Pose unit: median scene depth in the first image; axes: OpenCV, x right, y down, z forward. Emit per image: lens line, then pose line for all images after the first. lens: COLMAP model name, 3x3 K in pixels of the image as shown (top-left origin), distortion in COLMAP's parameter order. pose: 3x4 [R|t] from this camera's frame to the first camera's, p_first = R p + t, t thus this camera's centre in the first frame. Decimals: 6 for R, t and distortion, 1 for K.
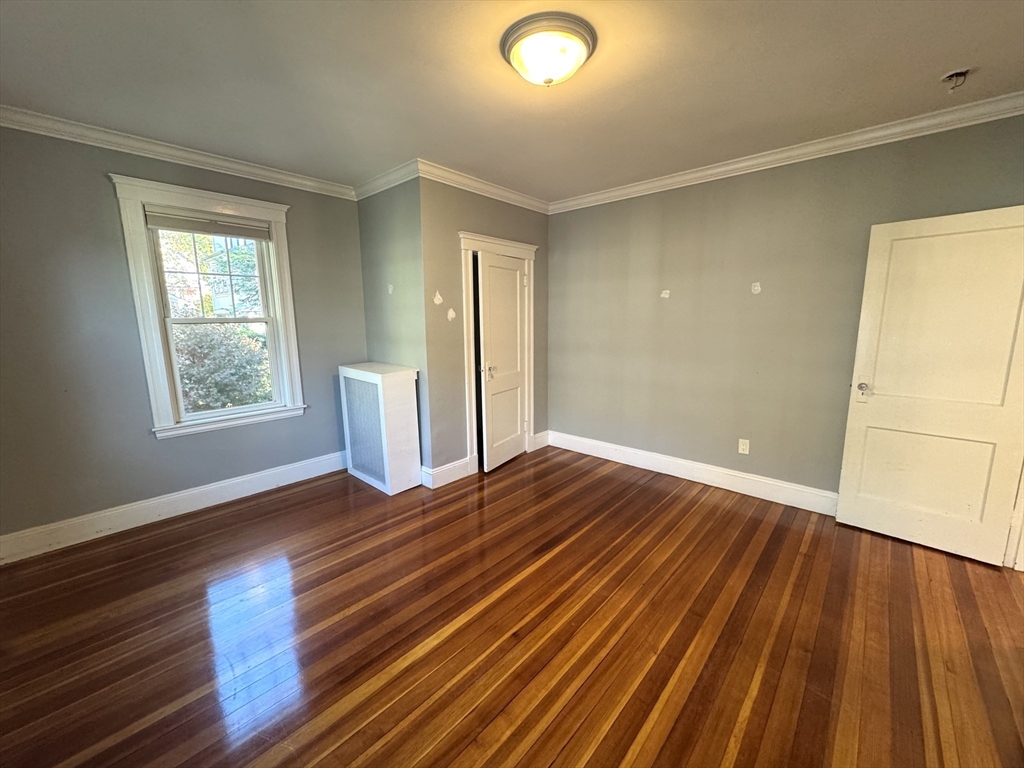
lens RADIAL K [[407.1, 0, 511.7], [0, 407.1, 382.6], [0, 0, 1]] dist [-0.001956, 0.000303]
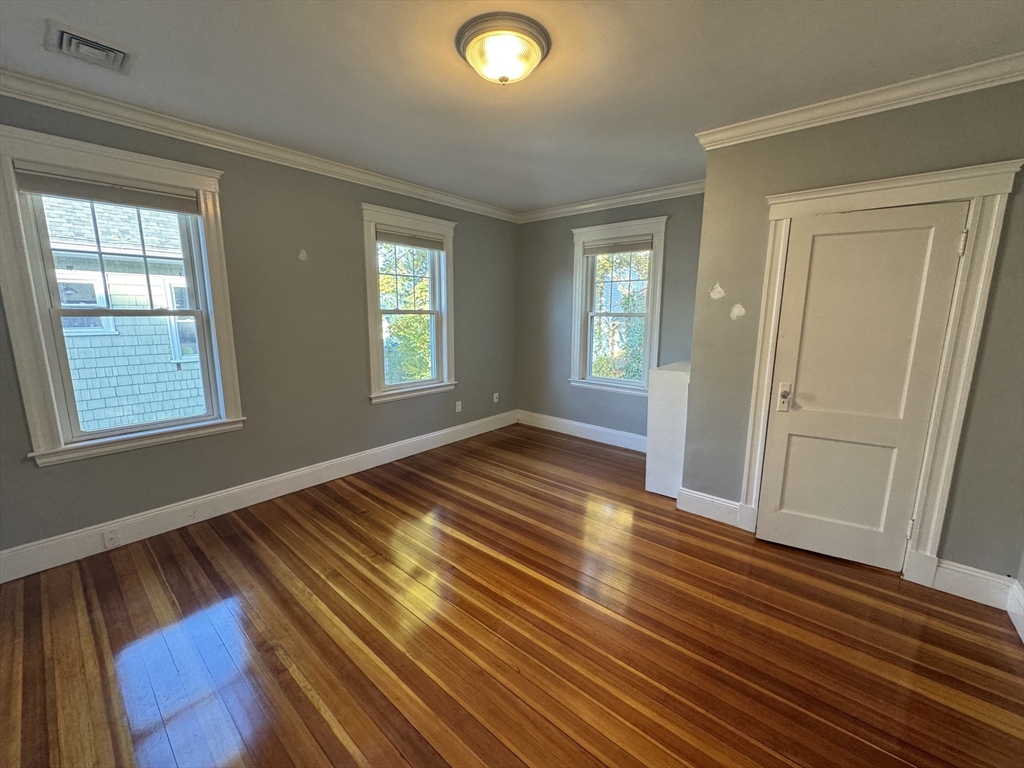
lens RADIAL K [[407.1, 0, 511.7], [0, 407.1, 382.6], [0, 0, 1]] dist [-0.001956, 0.000303]
pose [[0.030563, 0.178259, -0.983509, 0.773341], [-0.170369, 0.970499, 0.170607, -0.117759], [0.984906, 0.162345, 0.060032, 0.684844]]
